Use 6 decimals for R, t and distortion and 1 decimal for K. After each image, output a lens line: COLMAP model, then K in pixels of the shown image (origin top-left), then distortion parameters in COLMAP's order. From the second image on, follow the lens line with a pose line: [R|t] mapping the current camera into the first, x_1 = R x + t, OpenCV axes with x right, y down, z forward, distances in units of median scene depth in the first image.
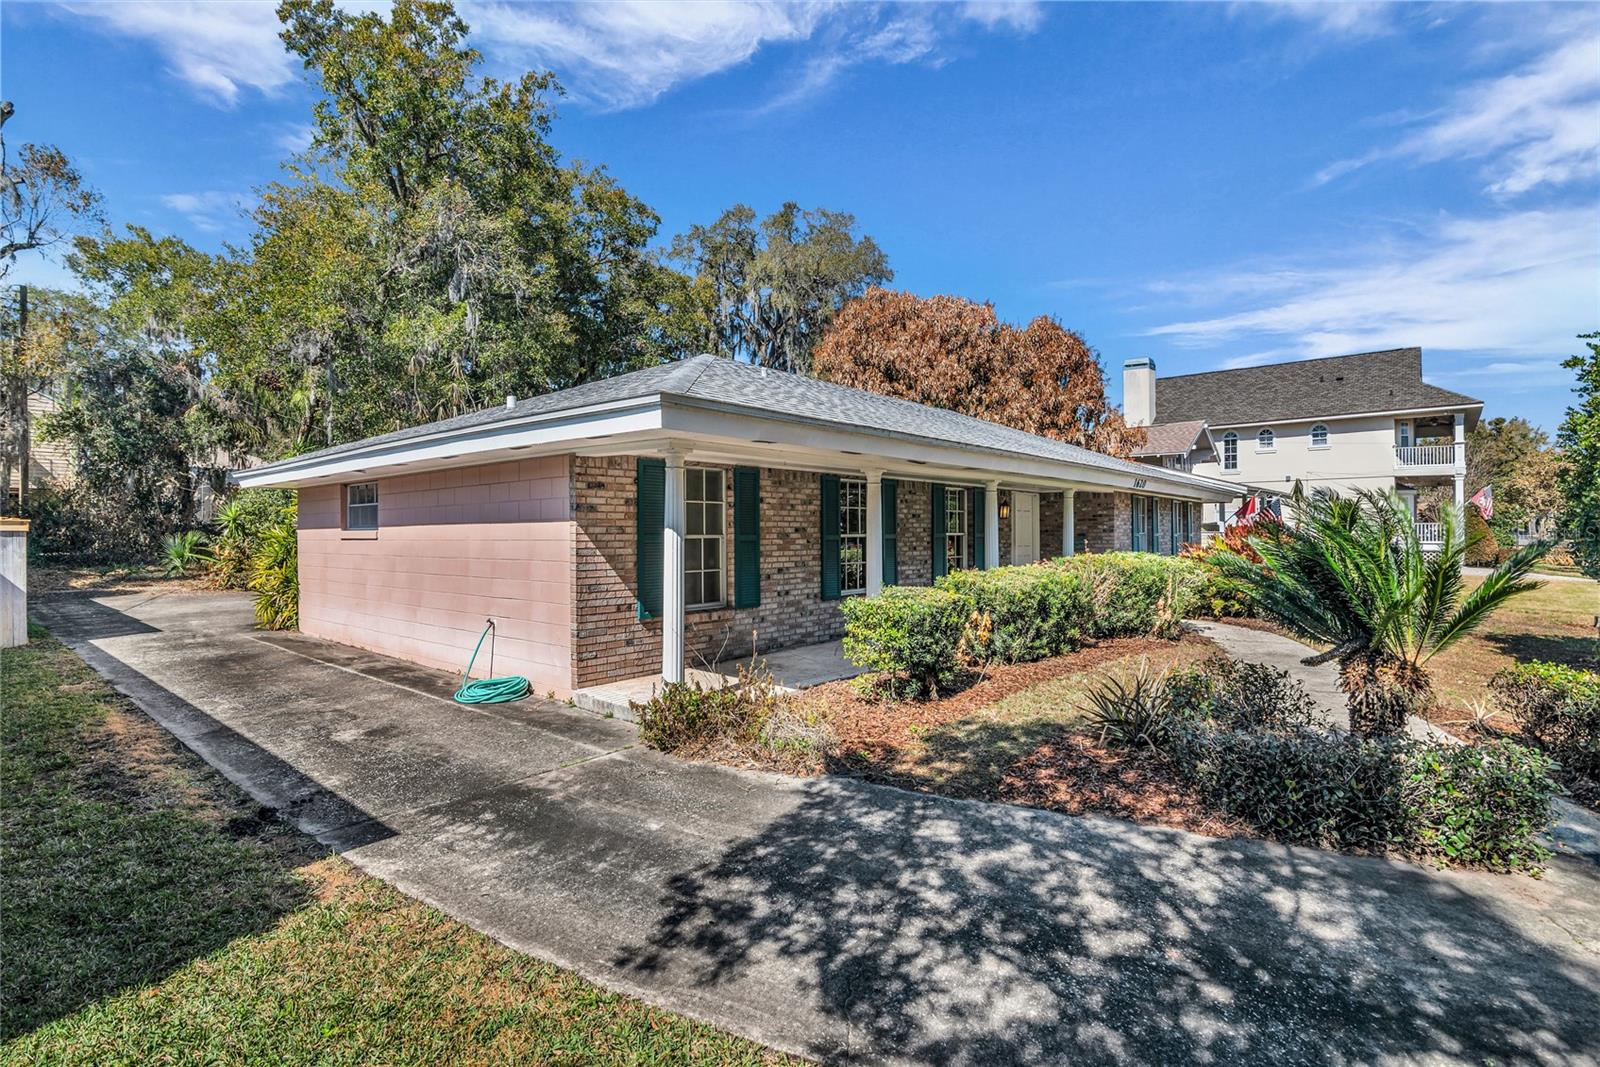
lens RADIAL K [[755.4, 0, 807.4], [0, 755.4, 518.9], [0, 0, 1]] dist [-0.028119, 0.000327]
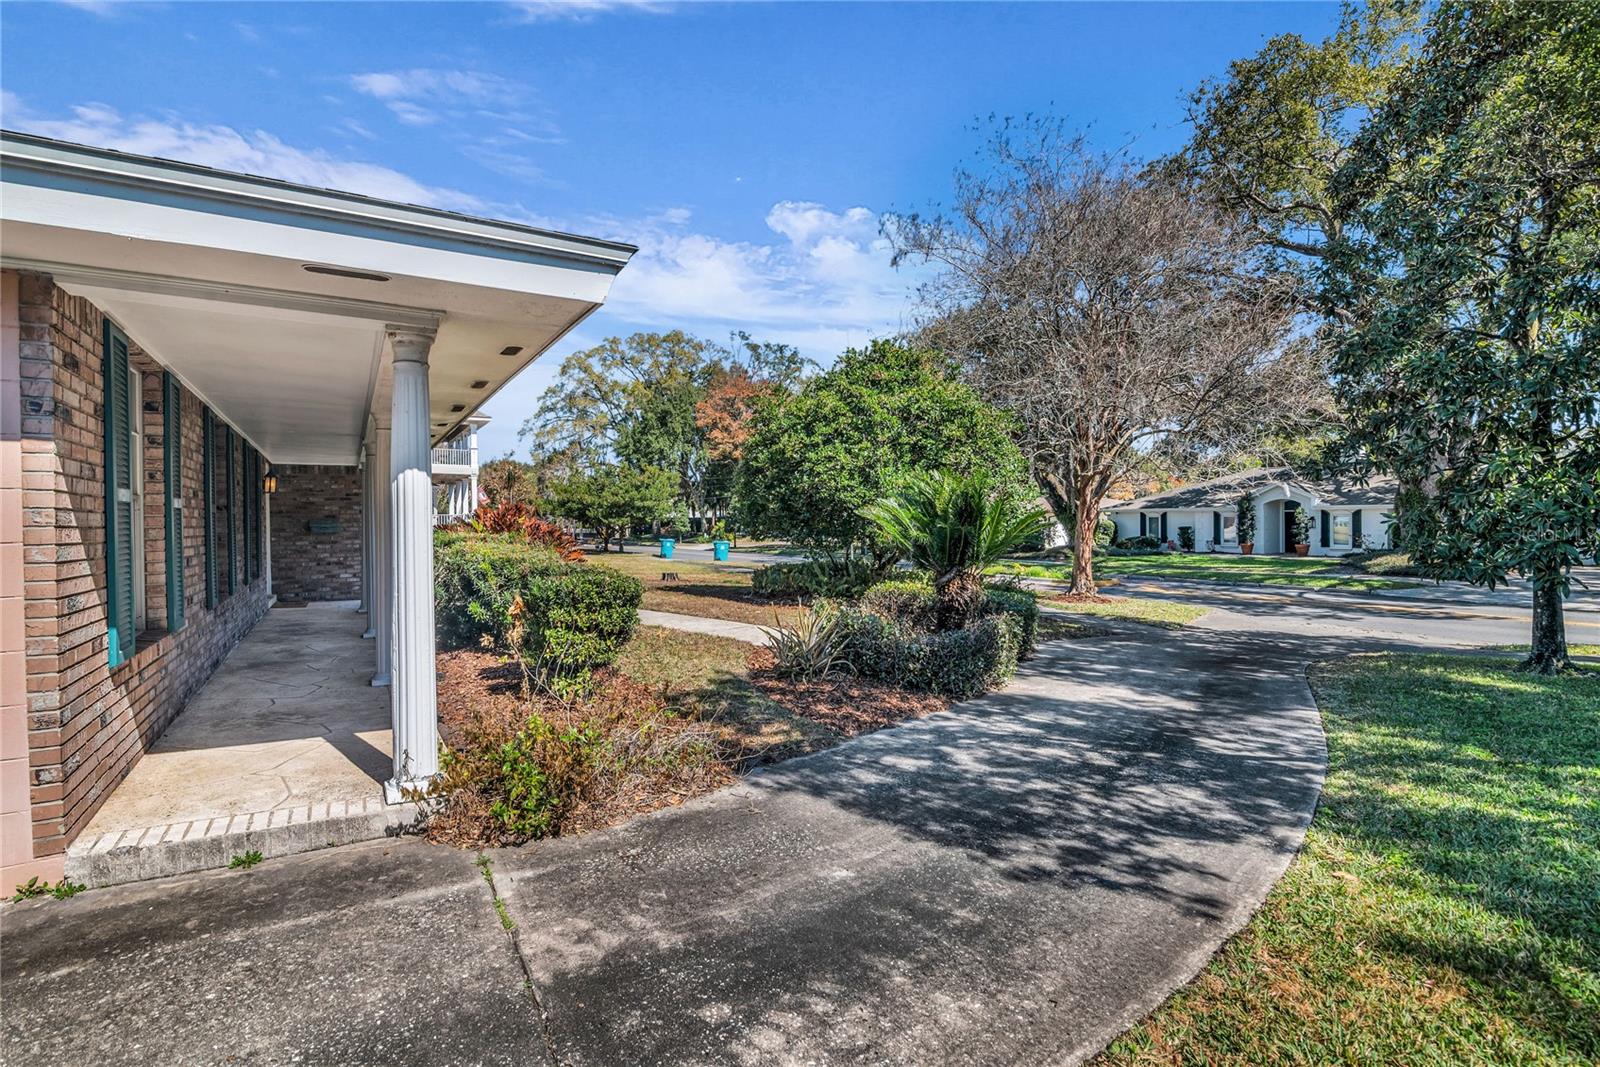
lens RADIAL K [[755.4, 0, 807.4], [0, 755.4, 518.9], [0, 0, 1]] dist [-0.028119, 0.000327]
pose [[0.339896, -0.004226, 0.940454, -0.995694], [-0.003956, 0.999975, 0.005923, 0.074356], [-0.940455, -0.005734, 0.339870, 0.884178]]
